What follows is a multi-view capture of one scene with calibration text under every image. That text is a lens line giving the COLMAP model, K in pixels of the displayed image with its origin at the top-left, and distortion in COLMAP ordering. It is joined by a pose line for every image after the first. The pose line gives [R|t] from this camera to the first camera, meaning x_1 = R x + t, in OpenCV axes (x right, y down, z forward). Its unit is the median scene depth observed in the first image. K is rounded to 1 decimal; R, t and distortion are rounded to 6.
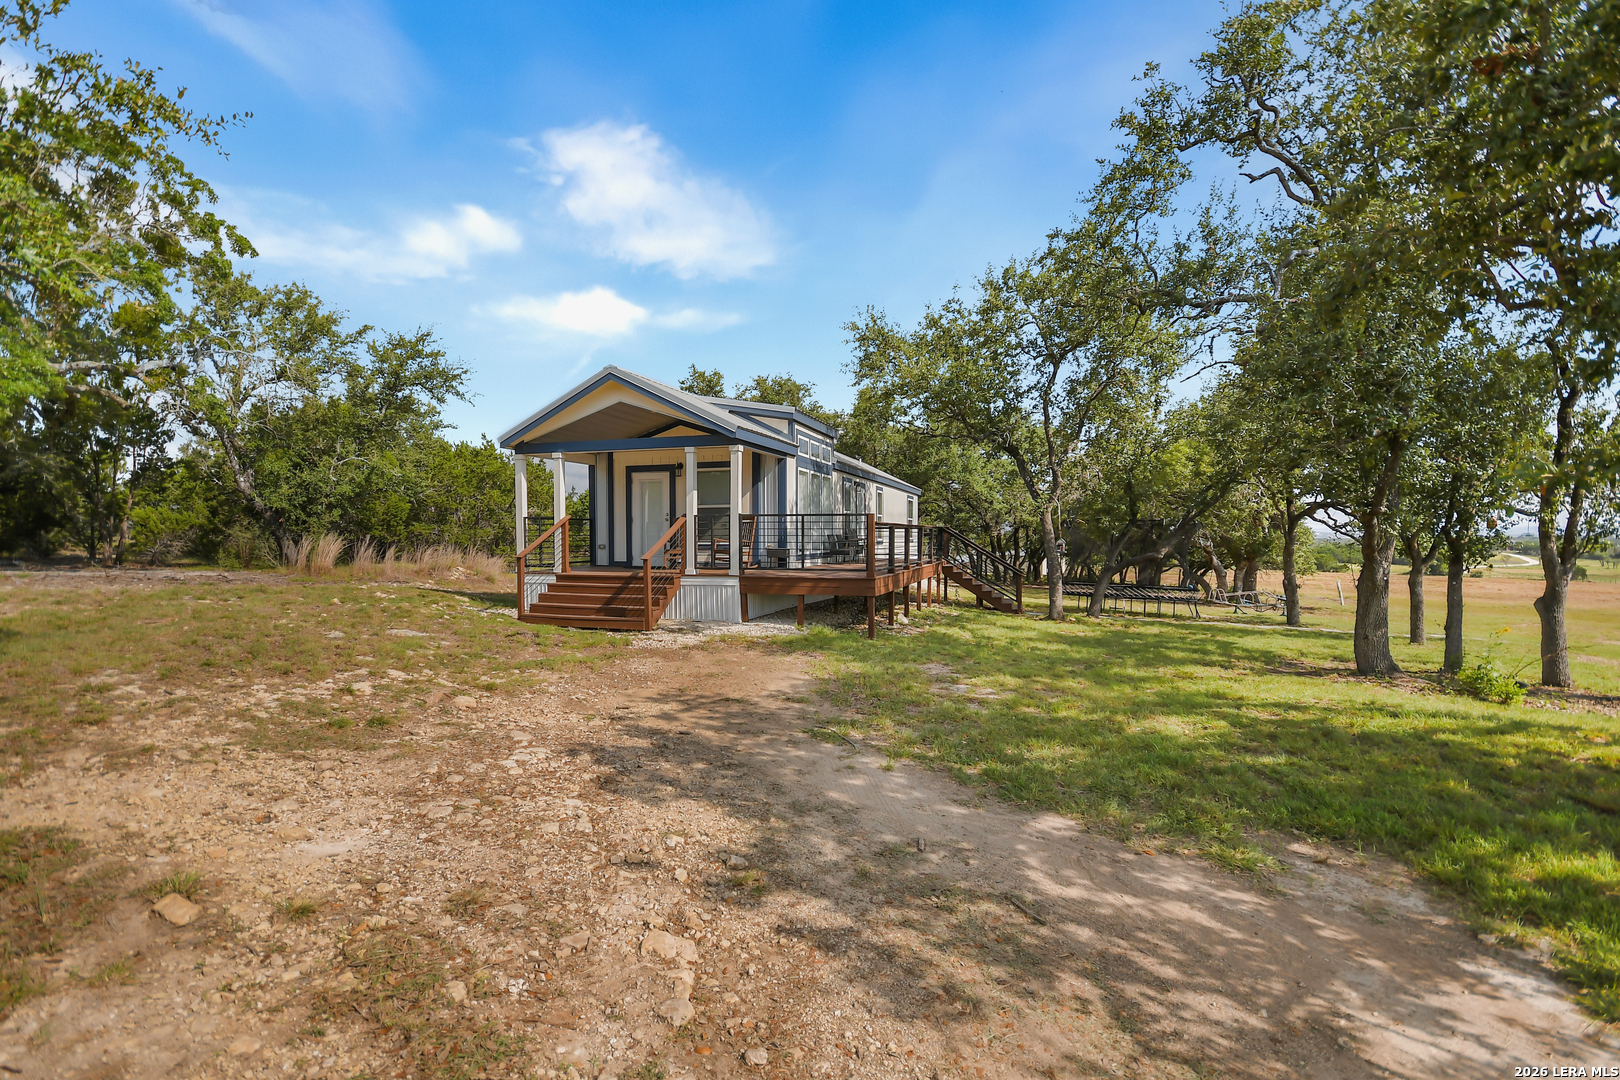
lens RADIAL K [[758.4, 0, 801.2], [0, 758.4, 543.9], [0, 0, 1]] dist [0.024724, -0.005317]
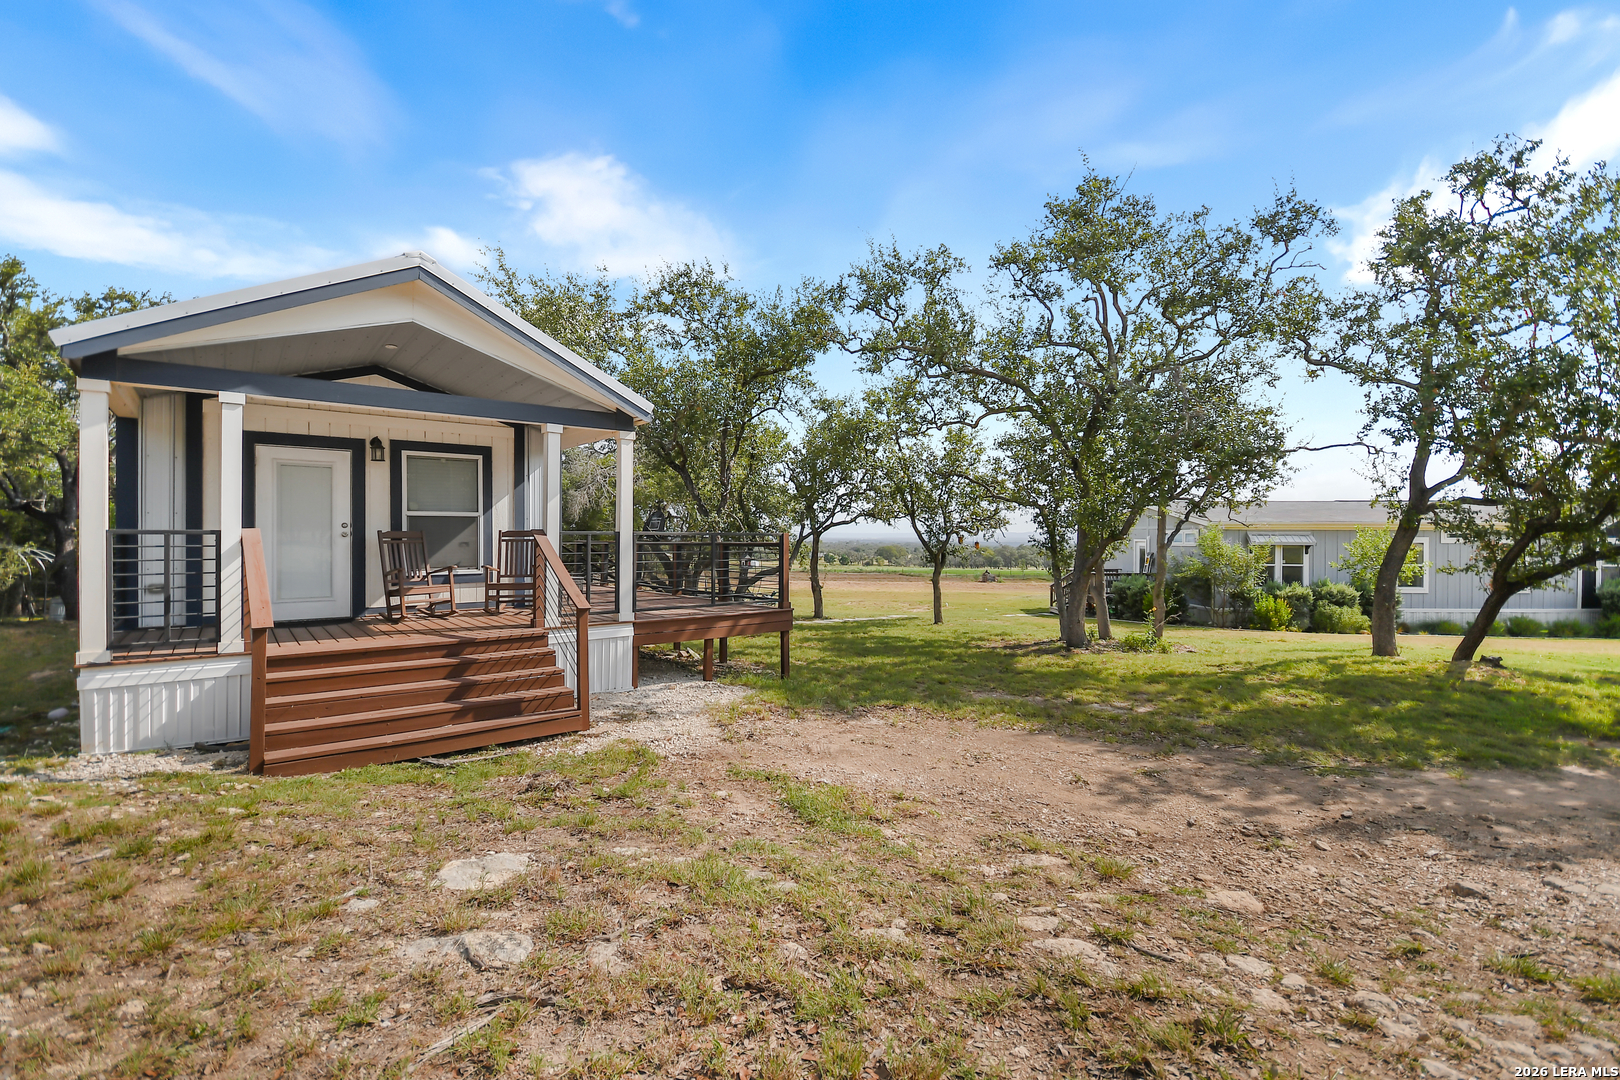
lens RADIAL K [[727.0, 0, 806.2], [0, 727.0, 538.0], [0, 0, 1]] dist [0.008012, 0.000656]
pose [[0.526336, 0.000417, 0.850277, -0.960678], [0.010497, 0.999920, -0.006989, -0.047880], [-0.850212, 0.012604, 0.526290, 0.896758]]
